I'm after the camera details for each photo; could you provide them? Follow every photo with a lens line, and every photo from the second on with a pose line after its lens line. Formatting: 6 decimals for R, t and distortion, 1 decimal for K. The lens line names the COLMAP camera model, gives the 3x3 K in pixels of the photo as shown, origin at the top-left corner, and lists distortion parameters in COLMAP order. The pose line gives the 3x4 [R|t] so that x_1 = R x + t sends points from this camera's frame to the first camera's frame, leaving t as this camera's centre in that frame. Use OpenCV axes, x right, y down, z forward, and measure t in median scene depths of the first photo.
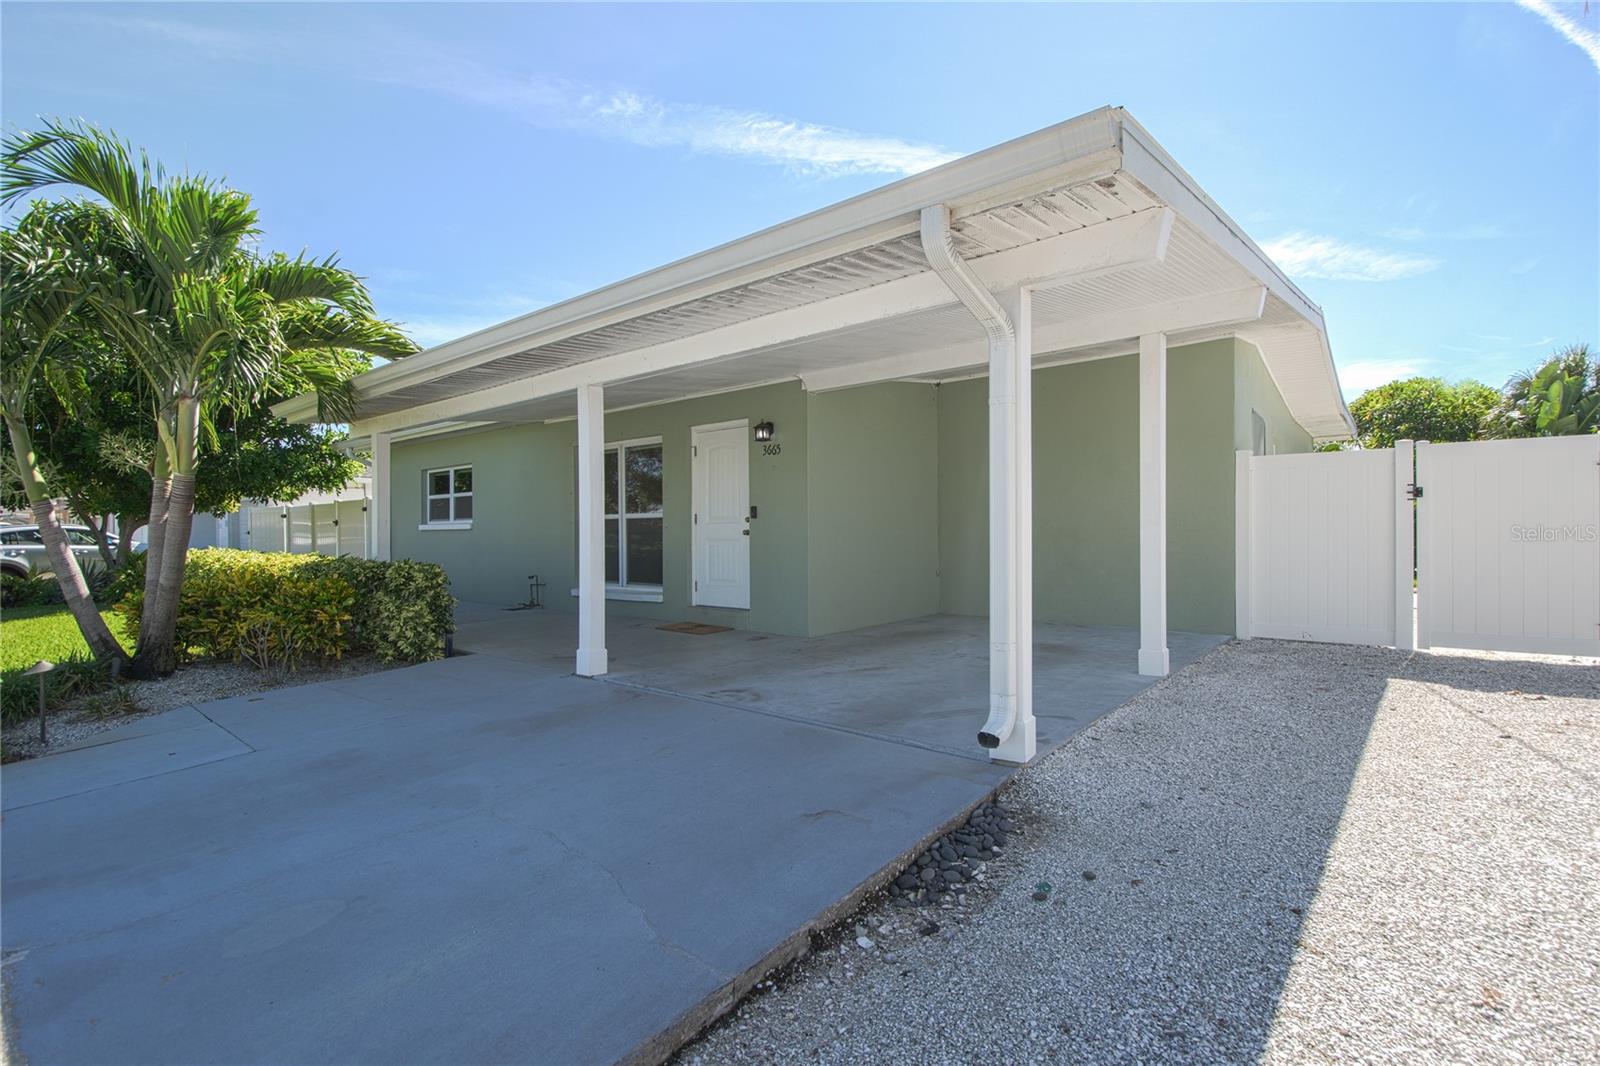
lens RADIAL K [[698.1, 0, 817.4], [0, 698.1, 540.3], [0, 0, 1]] dist [0.010298, -0.000058]
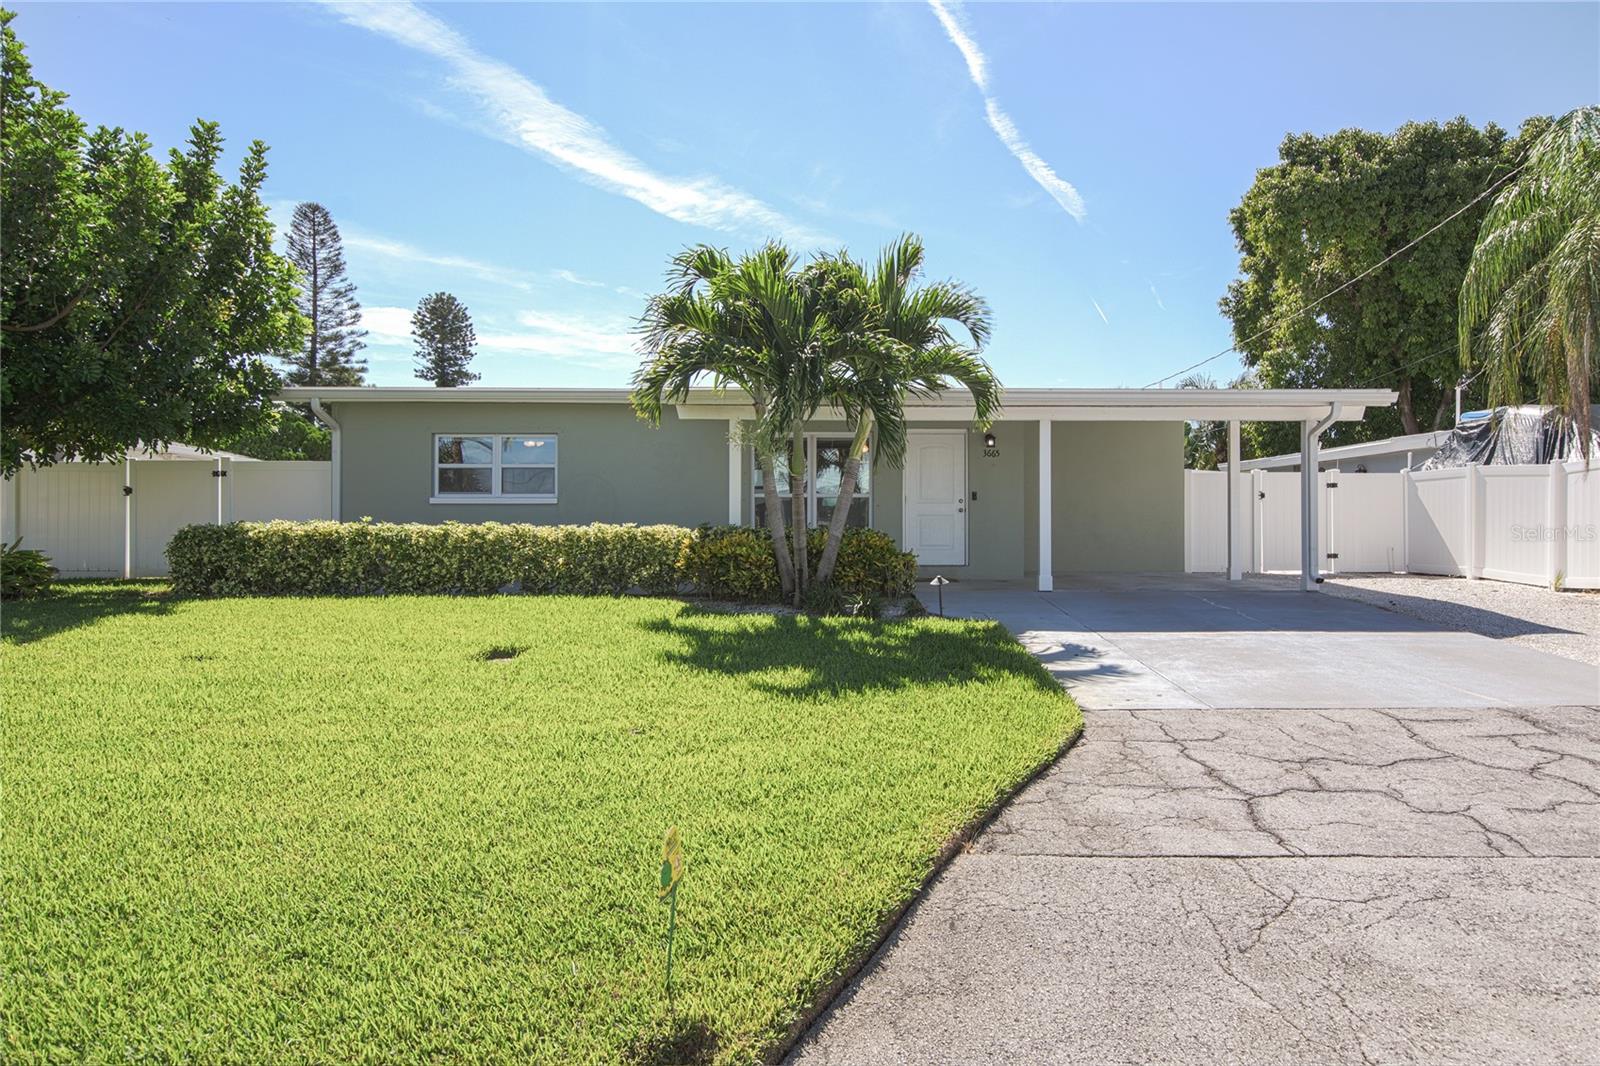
lens RADIAL K [[1012.2, 0, 800.0], [0, 1012.2, 533.0], [0, 0, 1]] dist [0.000960, -0.000888]
pose [[0.776873, 0.003407, 0.629648, -1.541817], [0.001700, 0.999970, -0.007508, 0.046302], [-0.629655, 0.006903, 0.776844, -0.344324]]
